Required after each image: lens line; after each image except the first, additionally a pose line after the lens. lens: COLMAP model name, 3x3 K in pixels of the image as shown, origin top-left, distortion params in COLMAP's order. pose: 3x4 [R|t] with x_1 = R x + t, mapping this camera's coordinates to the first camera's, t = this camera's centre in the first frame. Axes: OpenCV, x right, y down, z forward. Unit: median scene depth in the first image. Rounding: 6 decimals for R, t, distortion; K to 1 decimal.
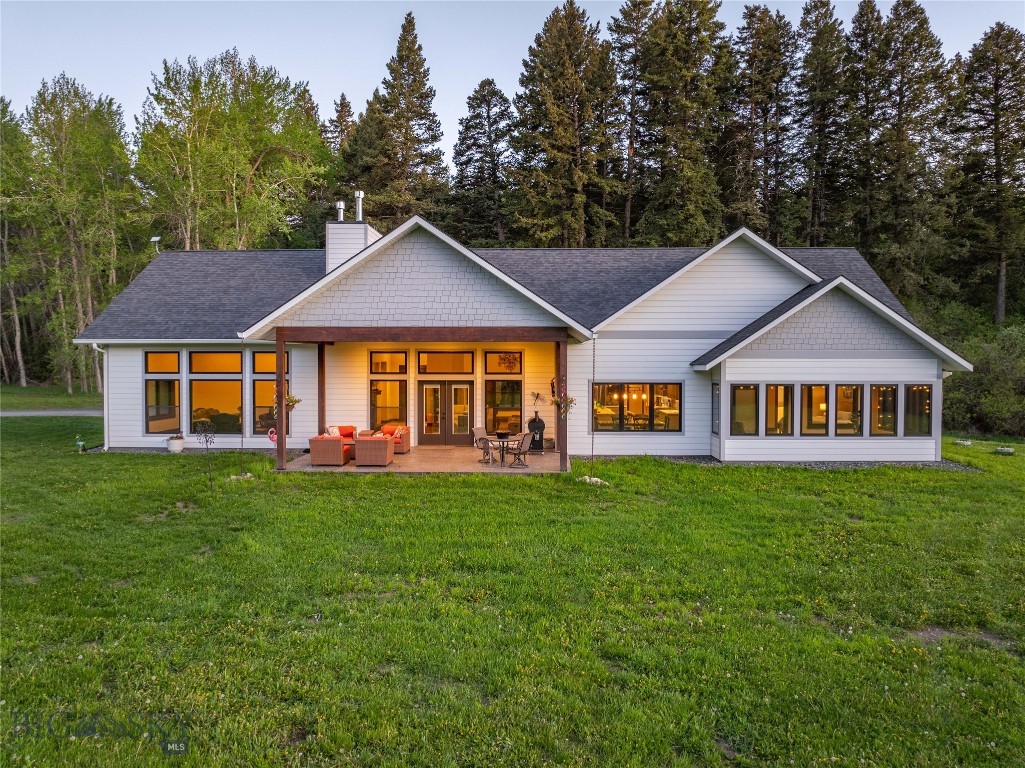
lens RADIAL K [[722.6, 0, 521.6], [0, 722.6, 385.1], [0, 0, 1]] dist [-0.037910, 0.009025]
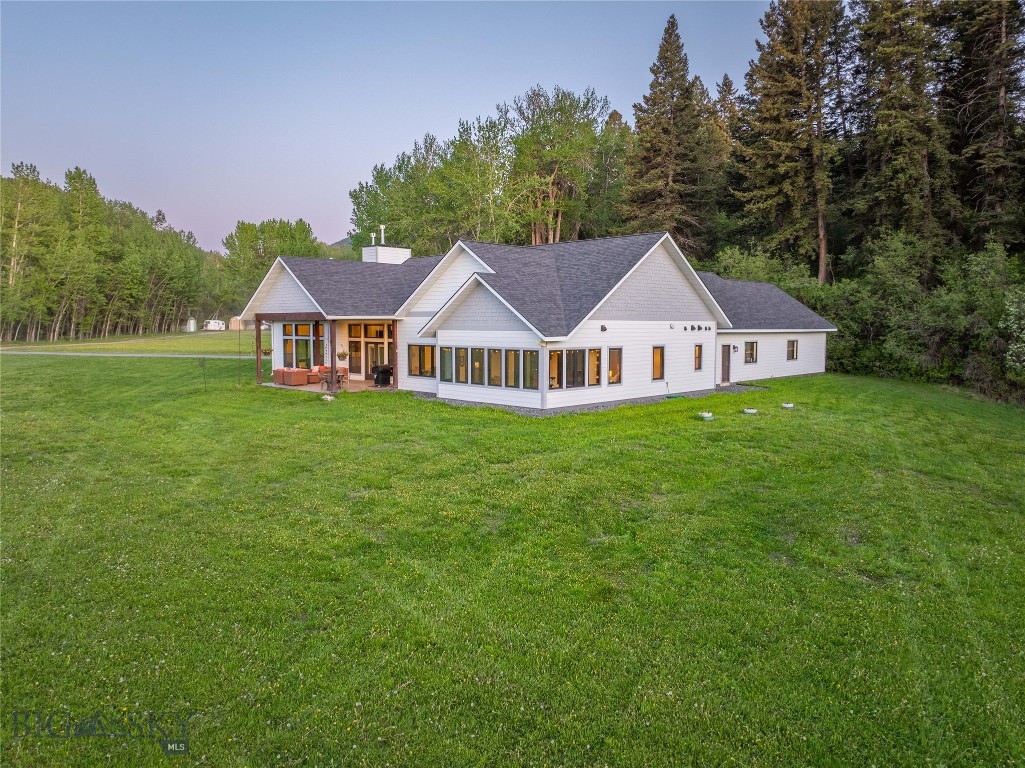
lens RADIAL K [[722.6, 0, 513.5], [0, 722.6, 379.0], [0, 0, 1]] dist [-0.037910, 0.009025]
pose [[0.730134, 0.051024, -0.681397, 1.344666], [-0.021821, 0.998441, 0.051382, -0.014350], [0.682956, -0.022647, 0.730109, 0.003717]]
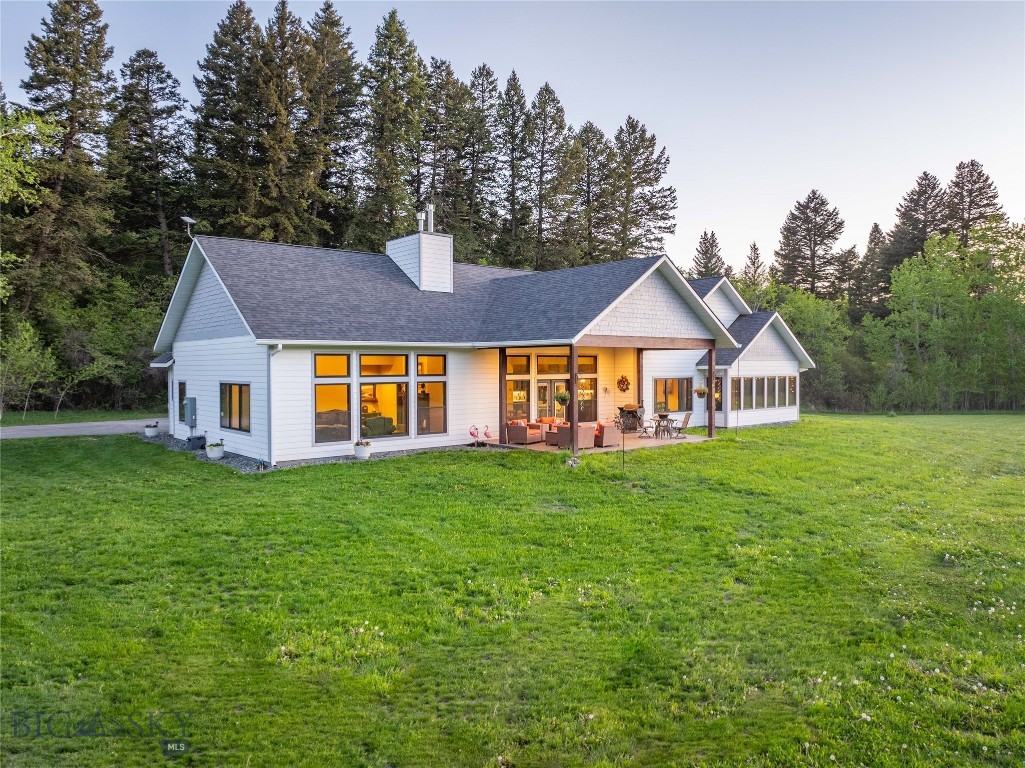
lens RADIAL K [[722.6, 0, 511.6], [0, 722.6, 380.3], [0, 0, 1]] dist [-0.037910, 0.009025]
pose [[0.742302, -0.017281, 0.669843, -1.030878], [0.025533, 0.999671, -0.002506, -0.004022], [-0.669579, 0.018963, 0.742499, 0.154158]]
